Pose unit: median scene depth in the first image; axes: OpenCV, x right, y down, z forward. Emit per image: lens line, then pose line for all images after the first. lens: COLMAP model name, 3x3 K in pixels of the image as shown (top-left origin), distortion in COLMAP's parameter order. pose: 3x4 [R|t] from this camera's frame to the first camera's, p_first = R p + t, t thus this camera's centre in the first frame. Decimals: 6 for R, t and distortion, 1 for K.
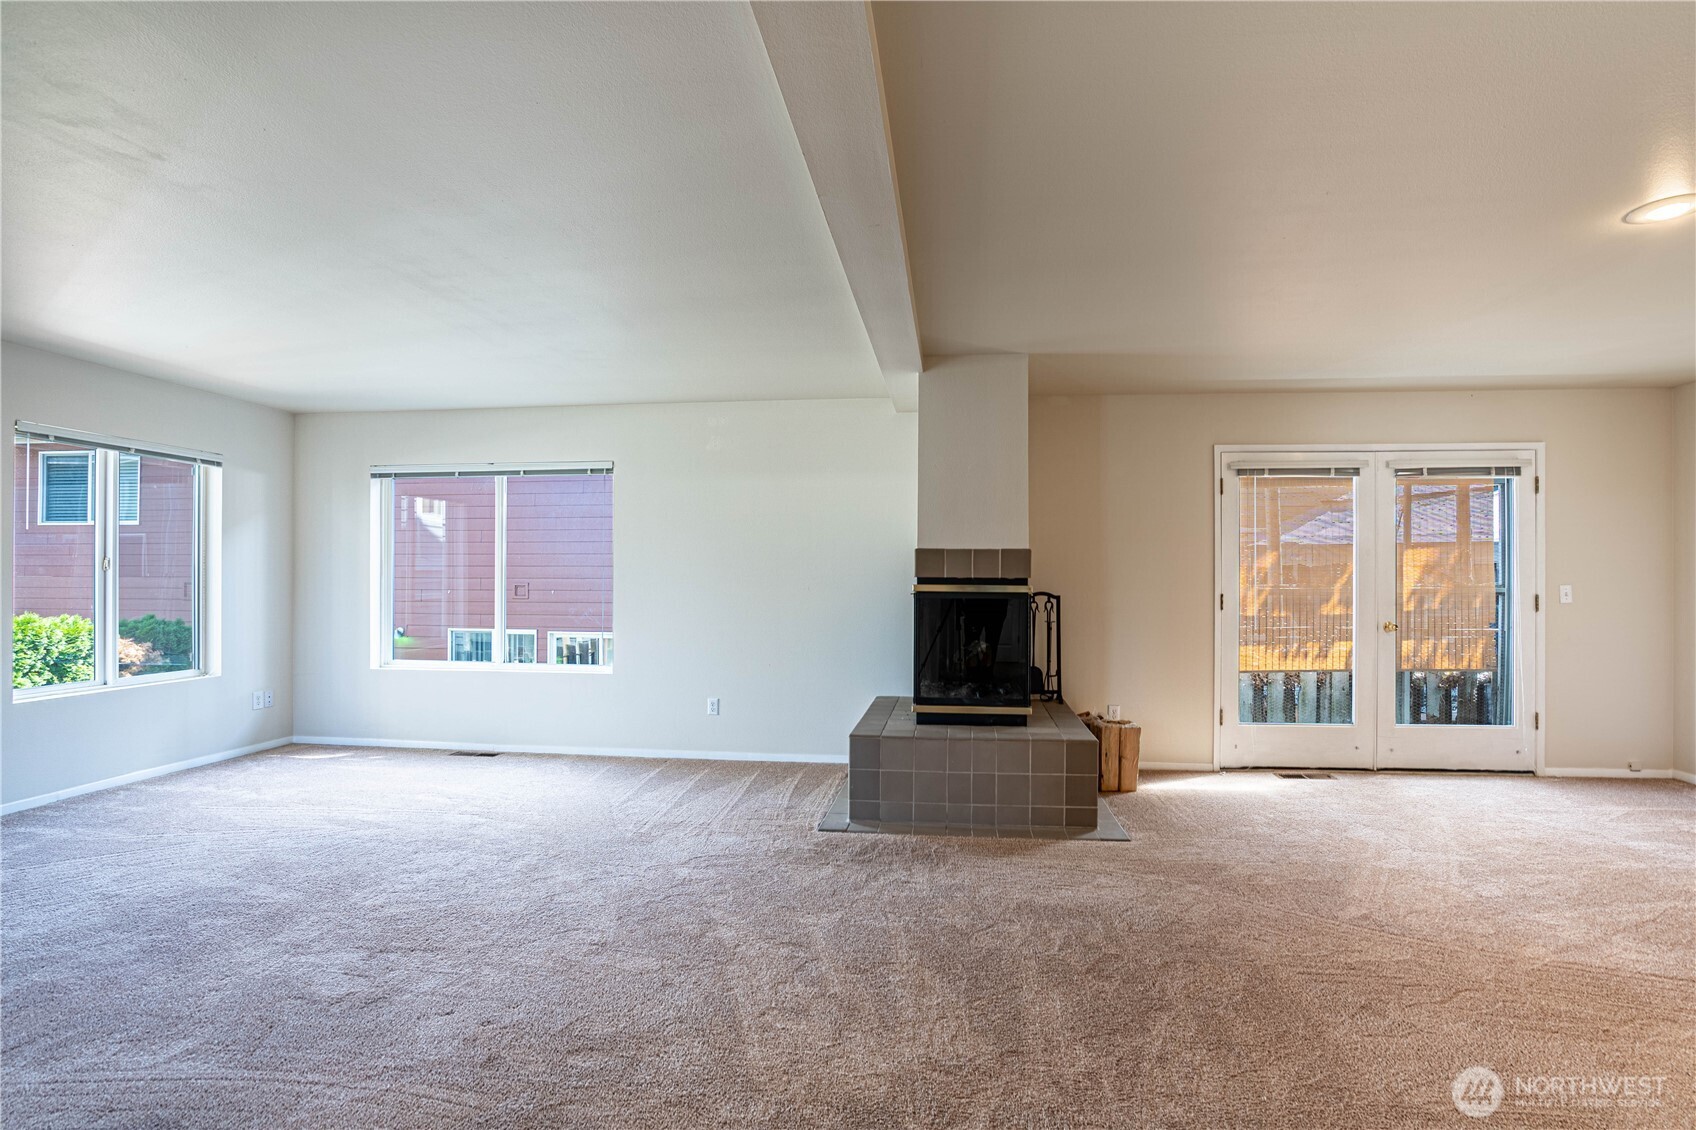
lens RADIAL K [[829.5, 0, 859.9], [0, 829.5, 589.2], [0, 0, 1]] dist [-0.071912, 0.032499]
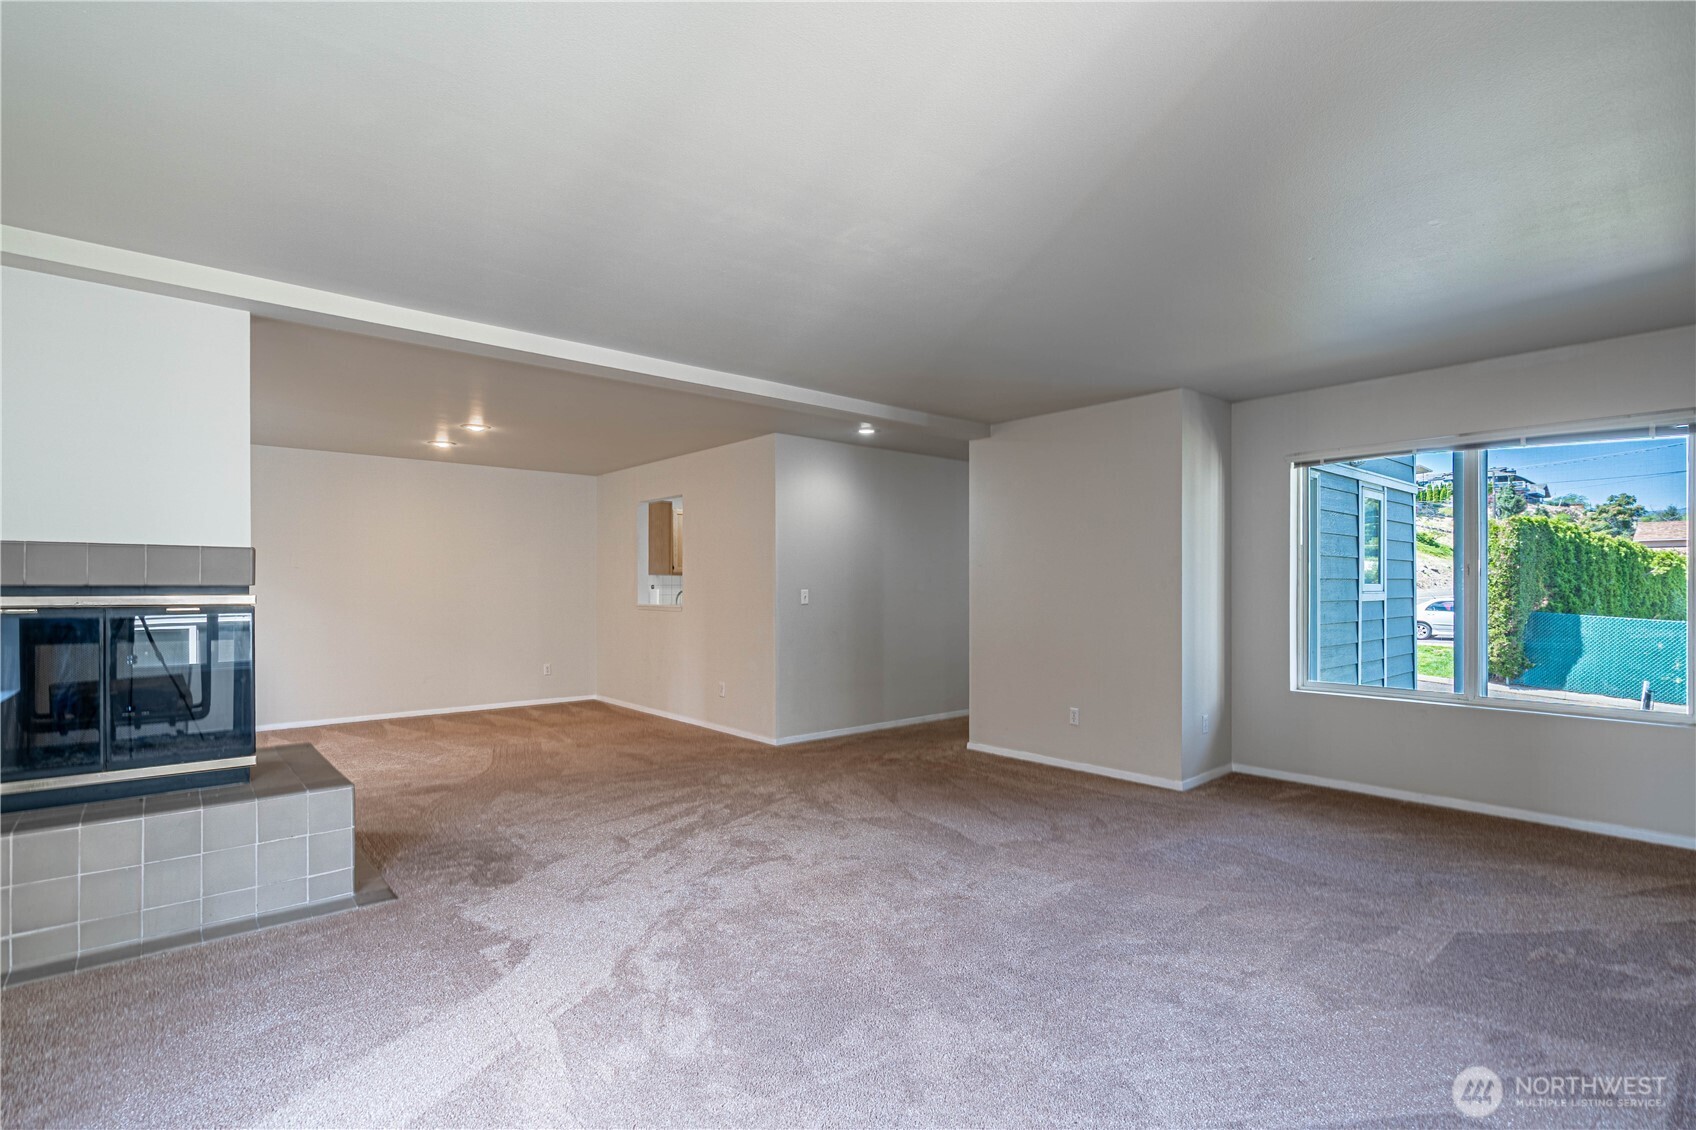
lens RADIAL K [[875.0, 0, 855.0], [0, 875.0, 570.1], [0, 0, 1]] dist [-0.000541, 0.000771]
pose [[-0.757844, 0.005486, 0.652413, -0.832505], [0.001781, 0.999978, -0.006339, -0.021342], [-0.652434, -0.003642, -0.757837, 1.210580]]
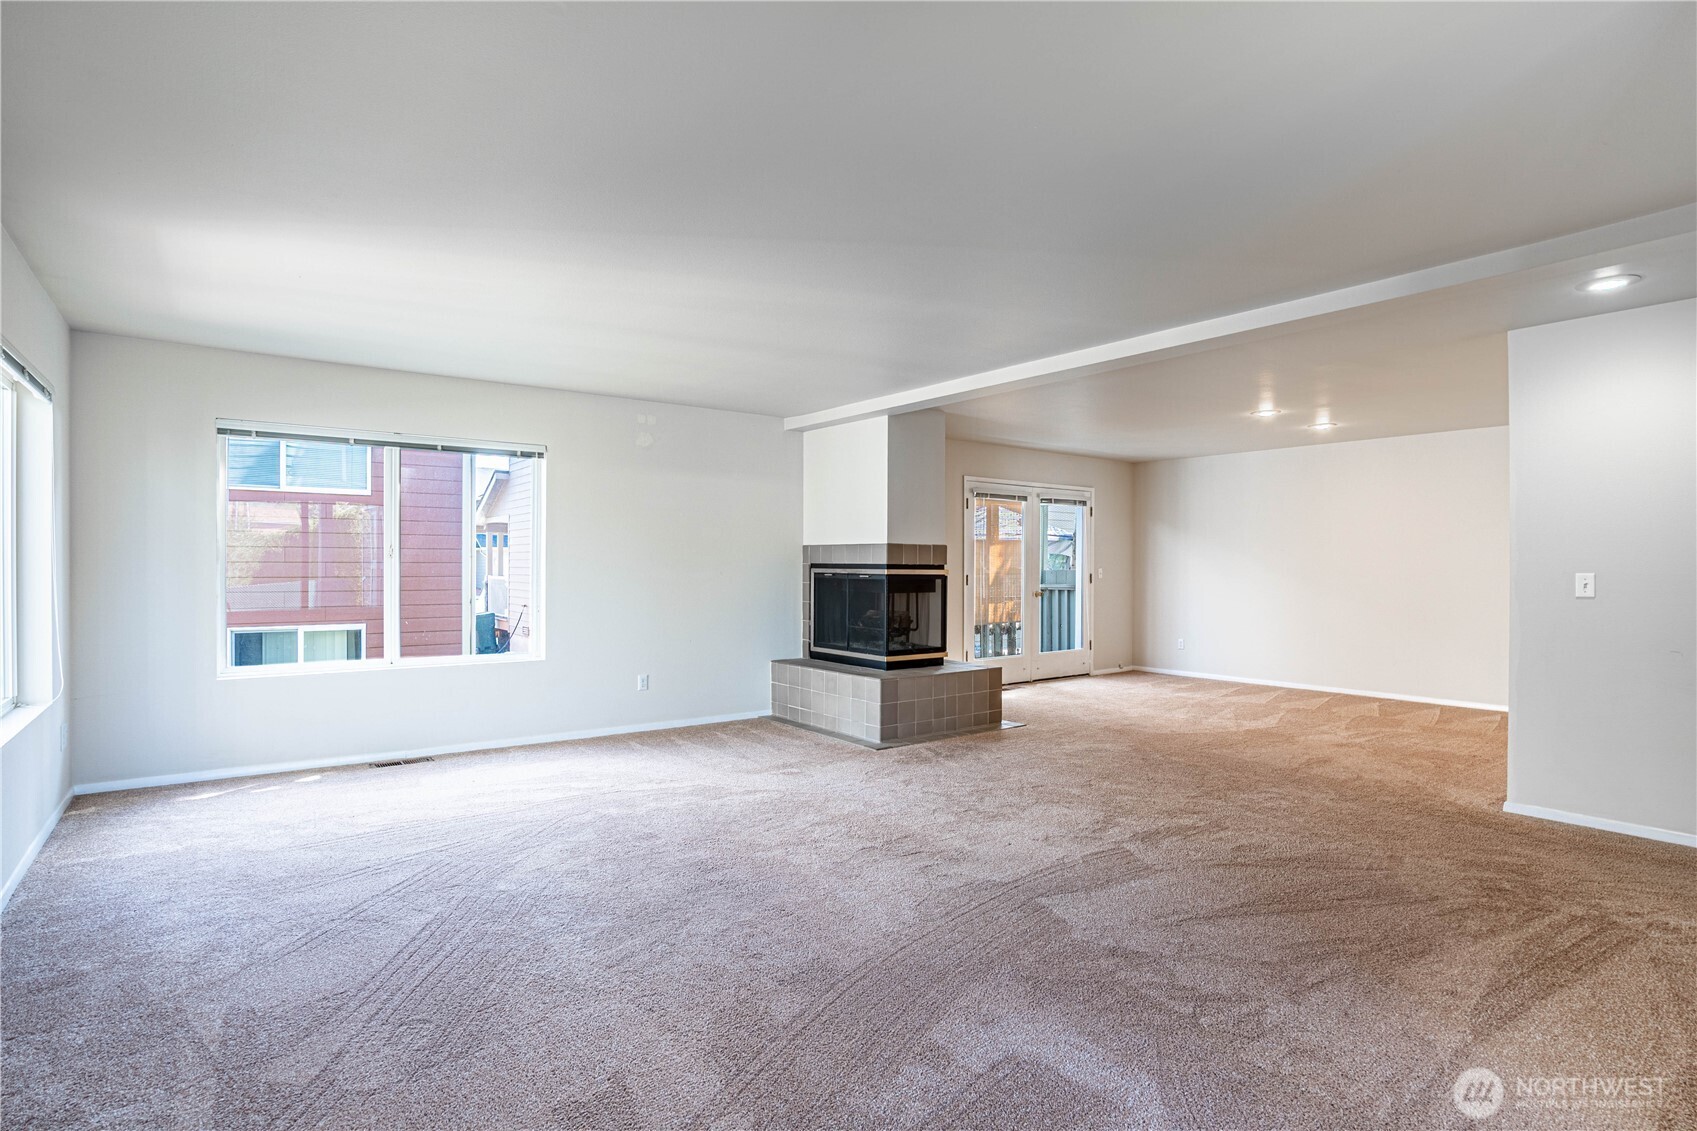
lens RADIAL K [[840.6, 0, 858.9], [0, 840.6, 560.5], [0, 0, 1]] dist [-0.072195, 0.035087]
pose [[0.723590, 0.003542, 0.690221, -0.897326], [0.005493, 0.999926, -0.010890, -0.004749], [-0.690208, 0.011671, 0.723517, 0.016655]]
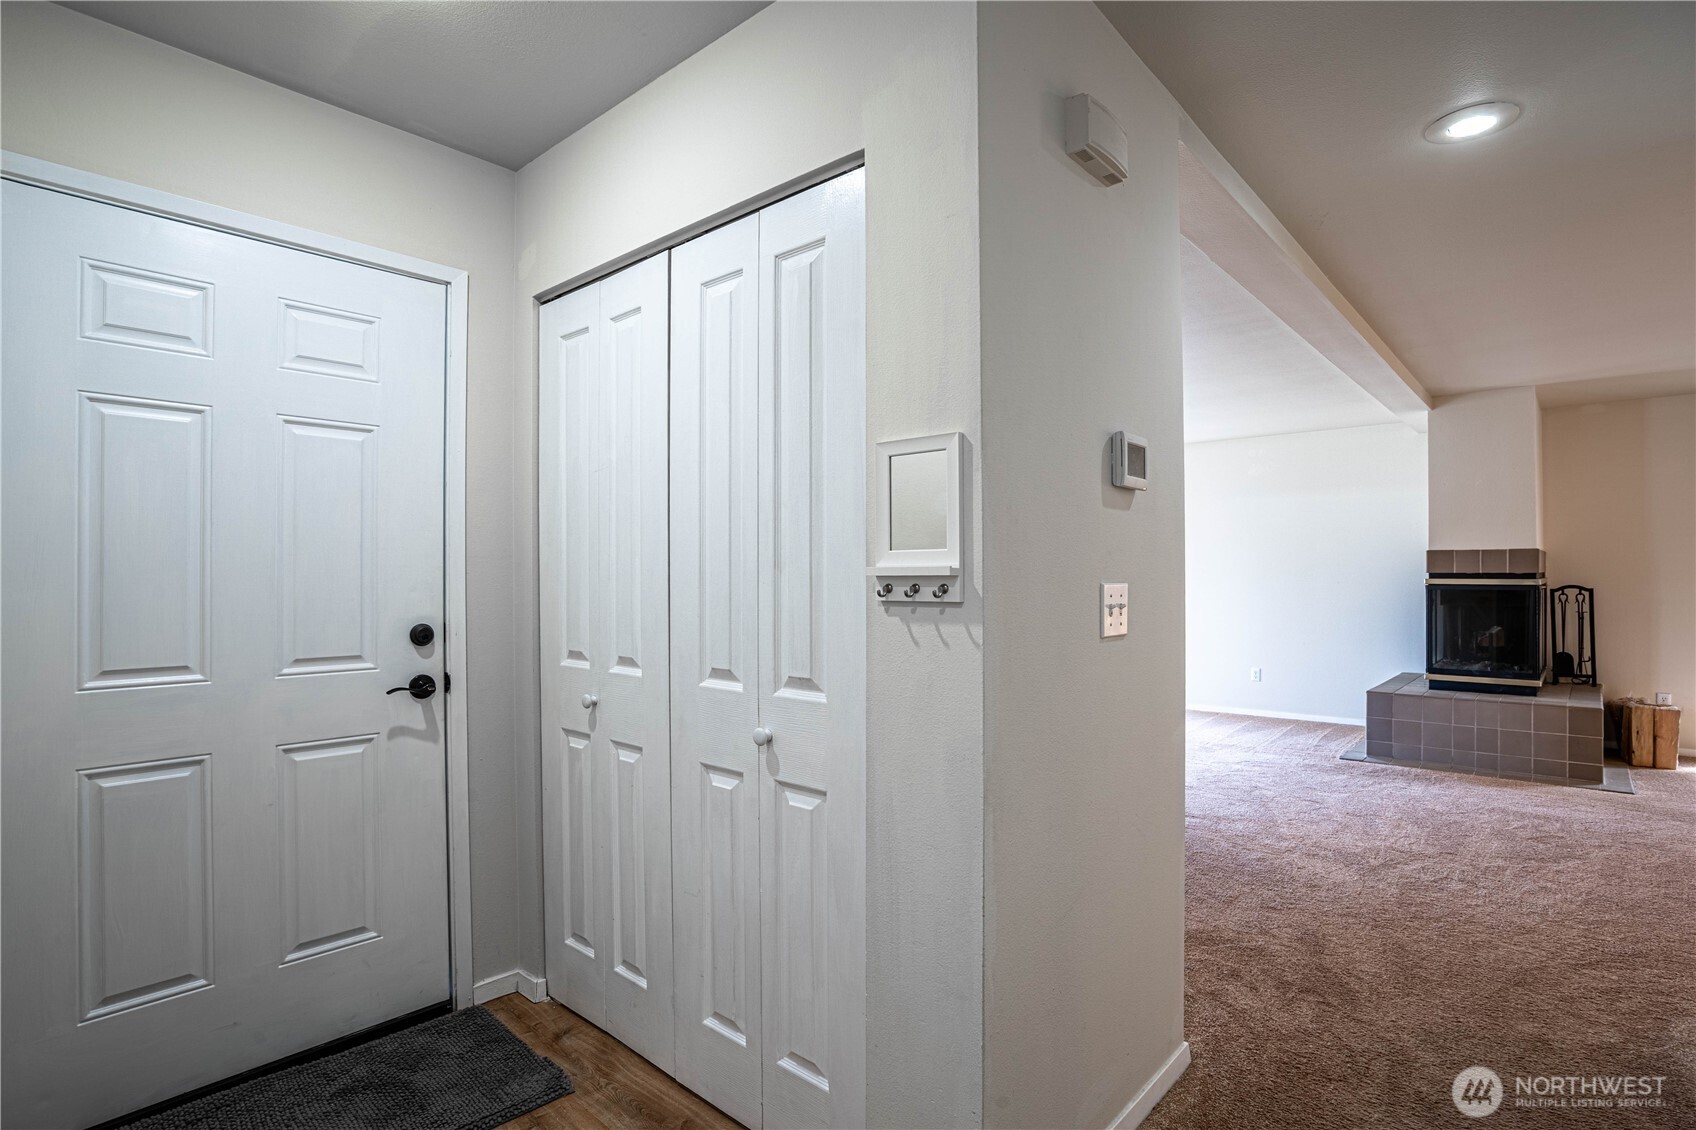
lens RADIAL K [[840.1, 0, 858.4], [0, 840.1, 560.0], [0, 0, 1]] dist [-0.072195, 0.035087]
pose [[0.816712, -0.013635, -0.576884, 0.075490], [-0.003376, 0.999591, -0.028405, 0.004307], [0.577036, 0.025147, 0.816332, -0.501915]]
